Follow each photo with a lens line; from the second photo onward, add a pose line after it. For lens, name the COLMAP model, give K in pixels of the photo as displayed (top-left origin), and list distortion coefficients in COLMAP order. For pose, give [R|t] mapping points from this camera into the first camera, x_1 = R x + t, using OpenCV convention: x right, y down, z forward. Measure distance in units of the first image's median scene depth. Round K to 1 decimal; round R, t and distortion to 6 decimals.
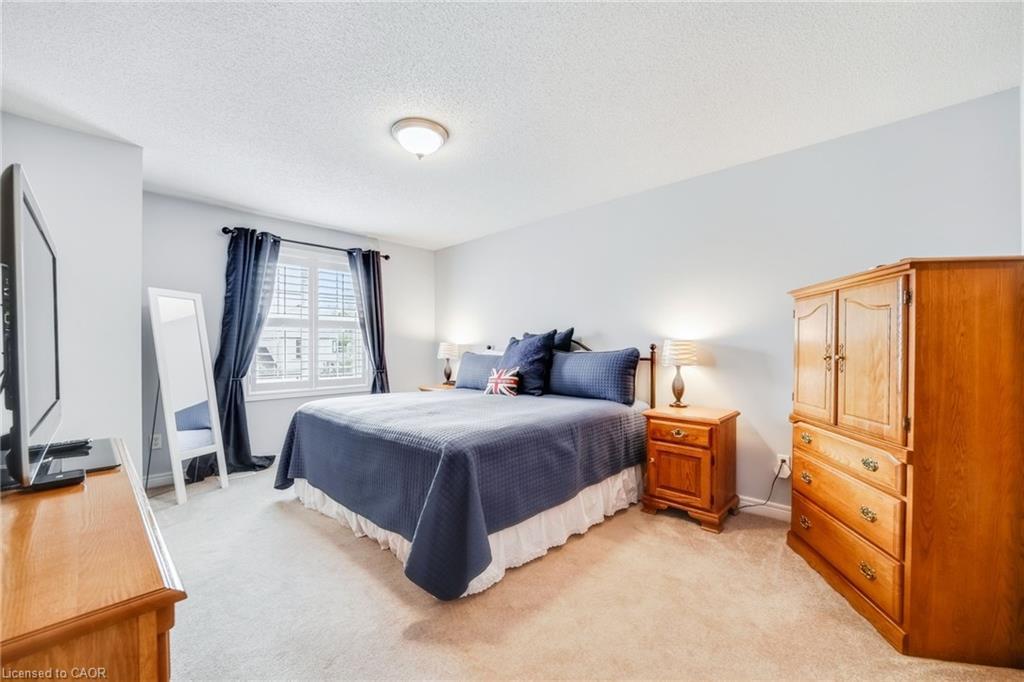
lens RADIAL K [[398.7, 0, 514.7], [0, 398.7, 347.7], [0, 0, 1]] dist [-0.014907, 0.000453]
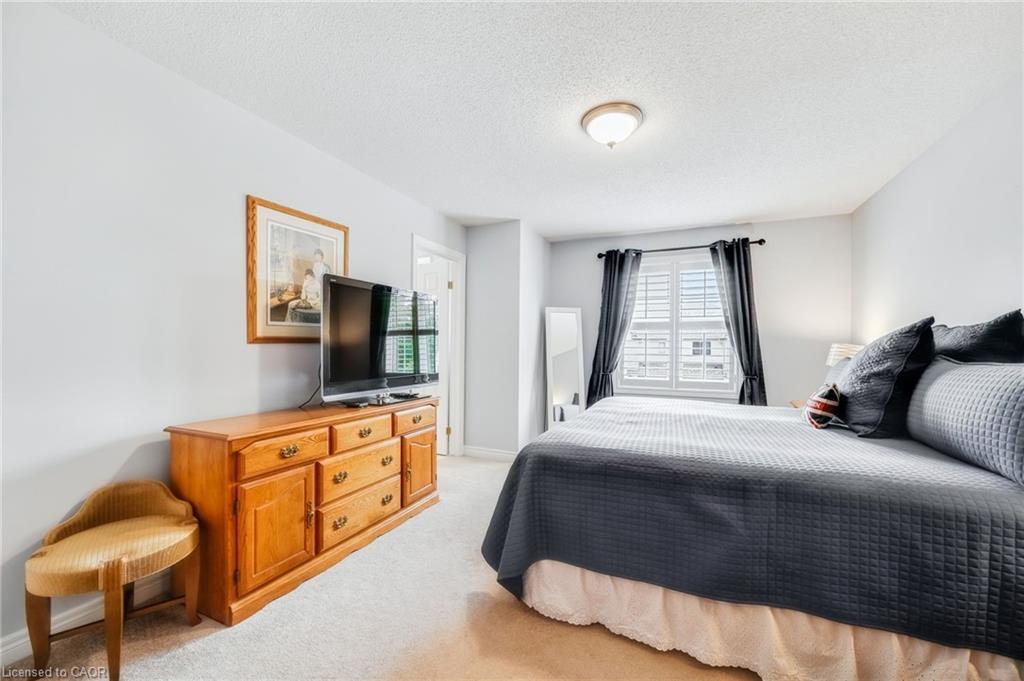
lens RADIAL K [[398.7, 0, 516.2], [0, 398.7, 340.8], [0, 0, 1]] dist [-0.014907, 0.000453]
pose [[0.354491, -0.009070, -0.935015, 0.331762], [-0.011348, 0.999838, -0.014001, -0.002198], [0.934990, 0.015574, 0.354331, 0.274487]]
